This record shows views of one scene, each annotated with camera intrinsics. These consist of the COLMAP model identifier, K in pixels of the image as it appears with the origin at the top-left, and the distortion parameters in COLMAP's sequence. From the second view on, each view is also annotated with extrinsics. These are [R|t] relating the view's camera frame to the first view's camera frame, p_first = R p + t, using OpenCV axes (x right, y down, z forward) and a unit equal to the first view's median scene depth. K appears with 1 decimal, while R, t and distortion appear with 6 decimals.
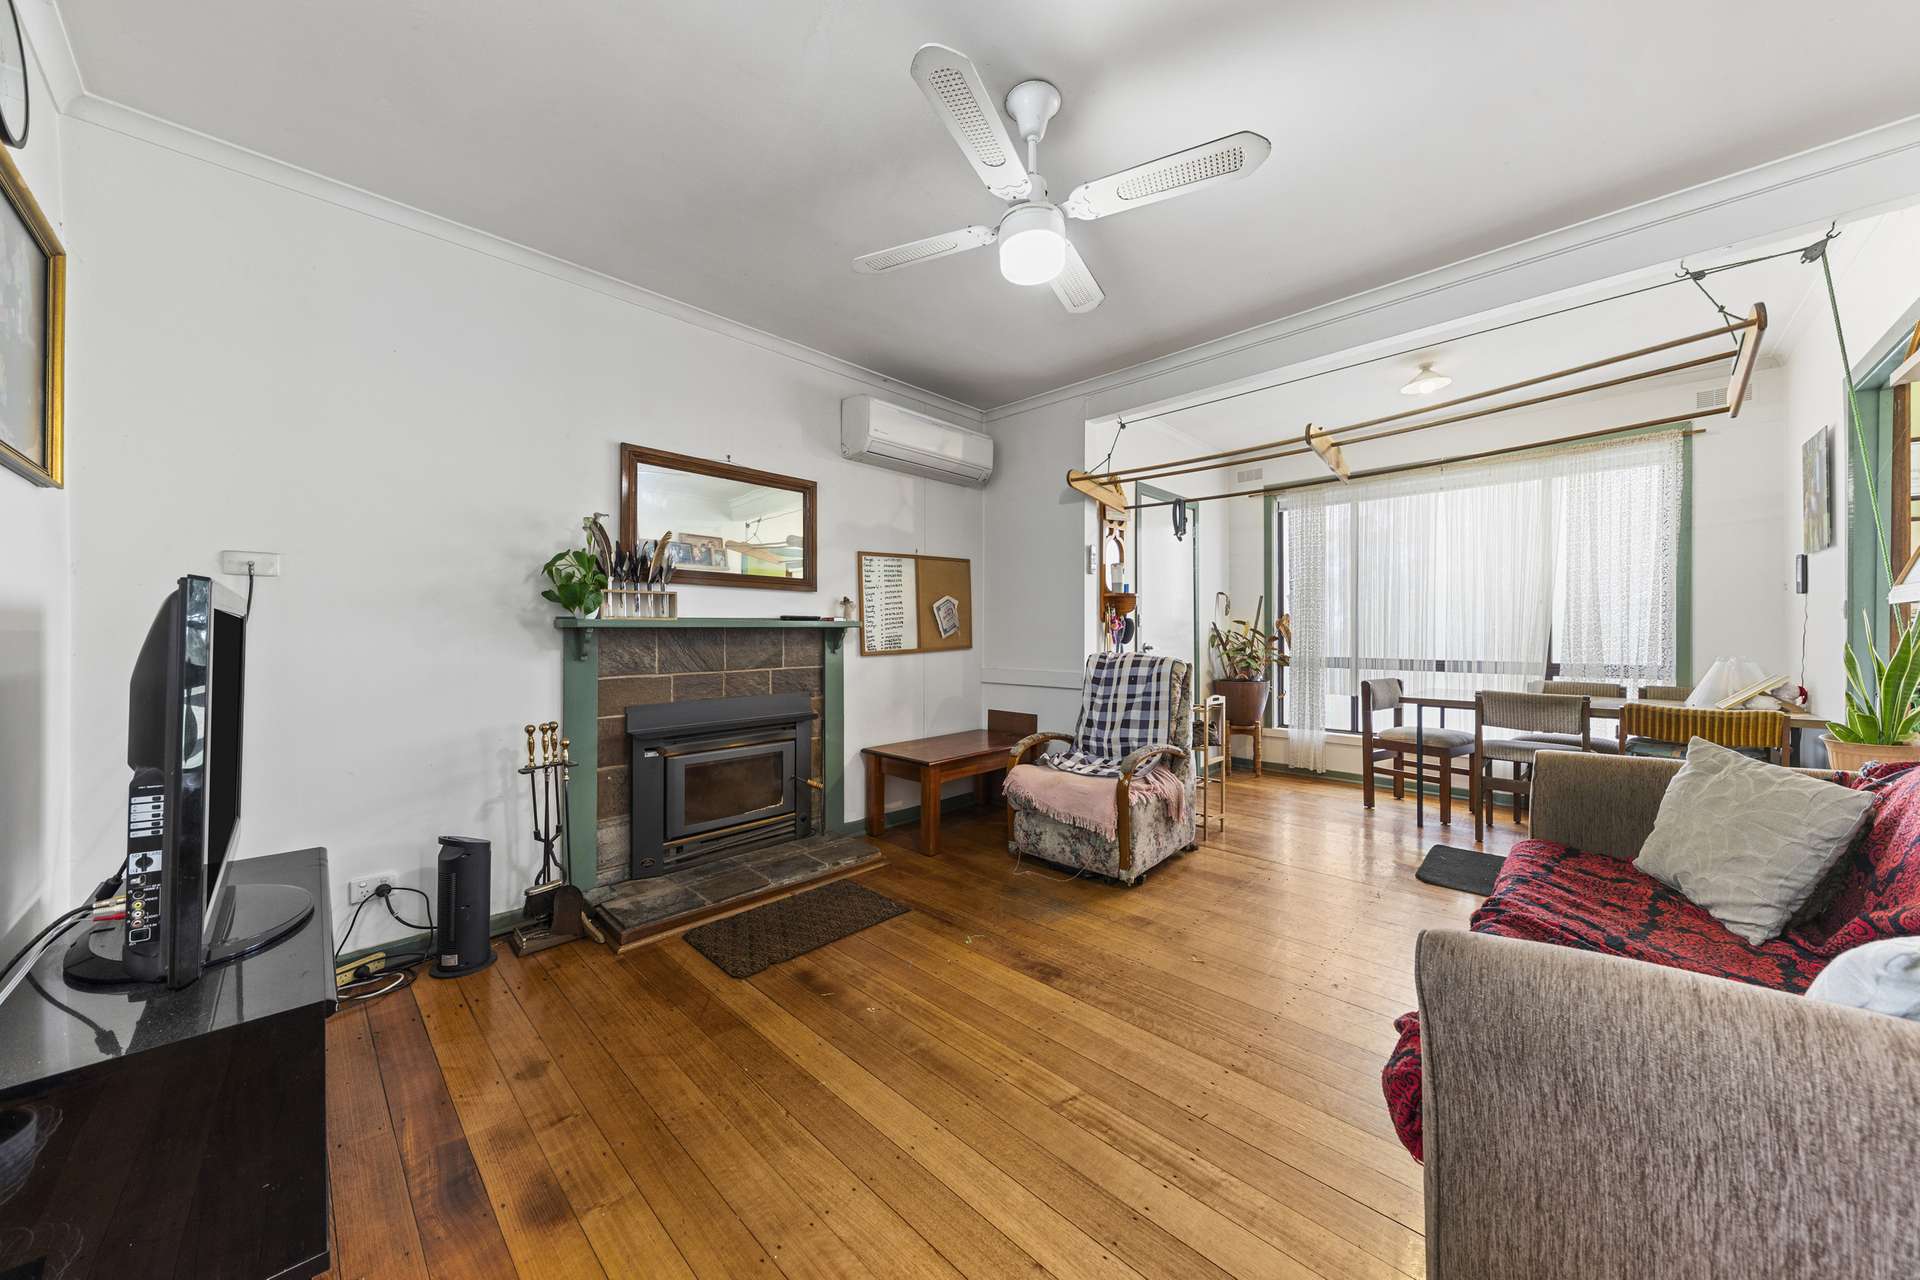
lens RADIAL K [[647.3, 0, 966.0], [0, 647.3, 630.8], [0, 0, 1]] dist [-0.009613, -0.000577]
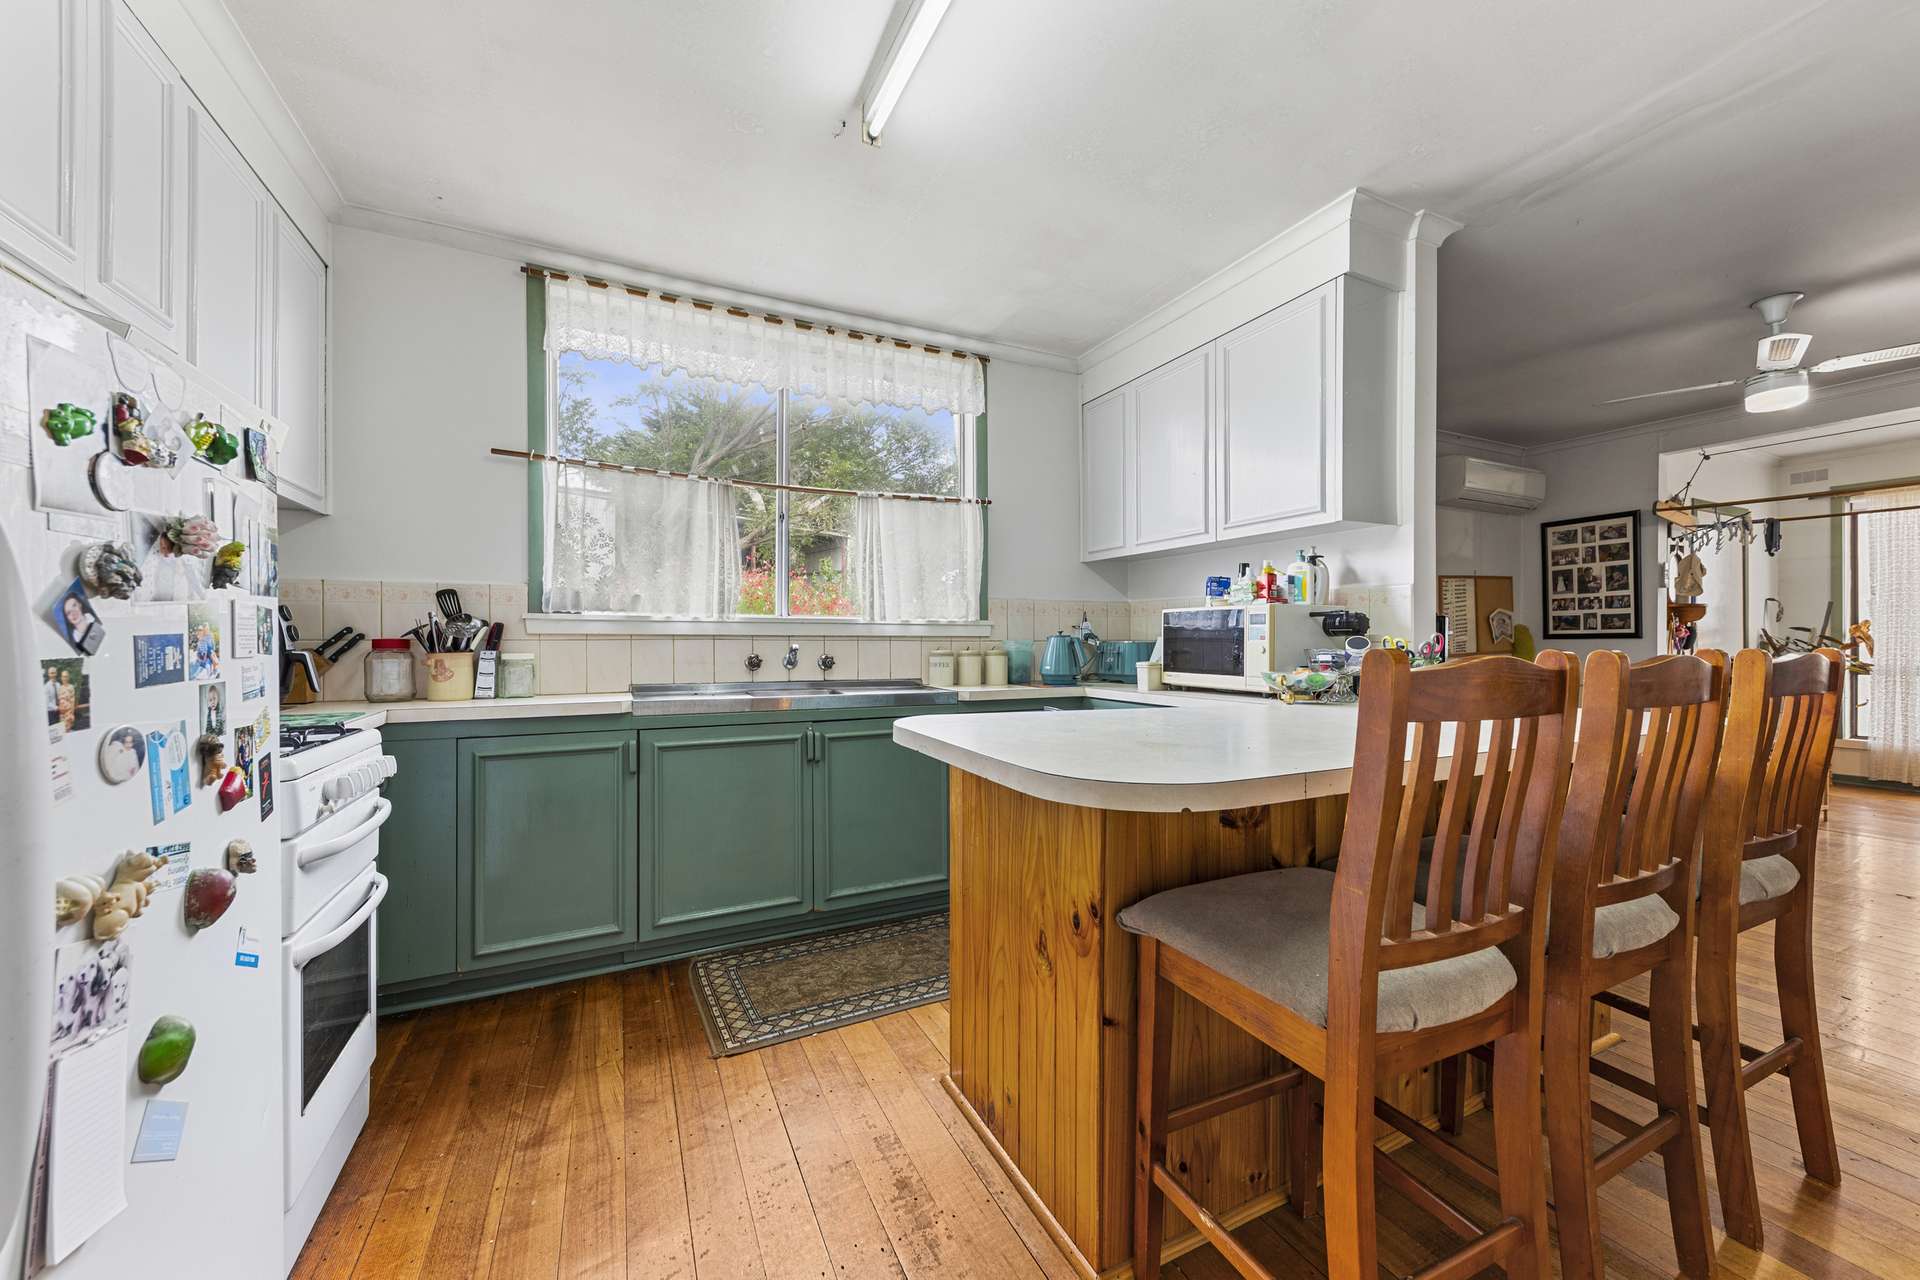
lens RADIAL K [[701.3, 0, 952.8], [0, 701.3, 635.4], [0, 0, 1]] dist [-0.012211, -0.000875]
pose [[0.930460, -0.001911, -0.366388, -0.505663], [0.000656, 0.999993, -0.003550, -0.000574], [0.366392, 0.003063, 0.930455, -0.568136]]
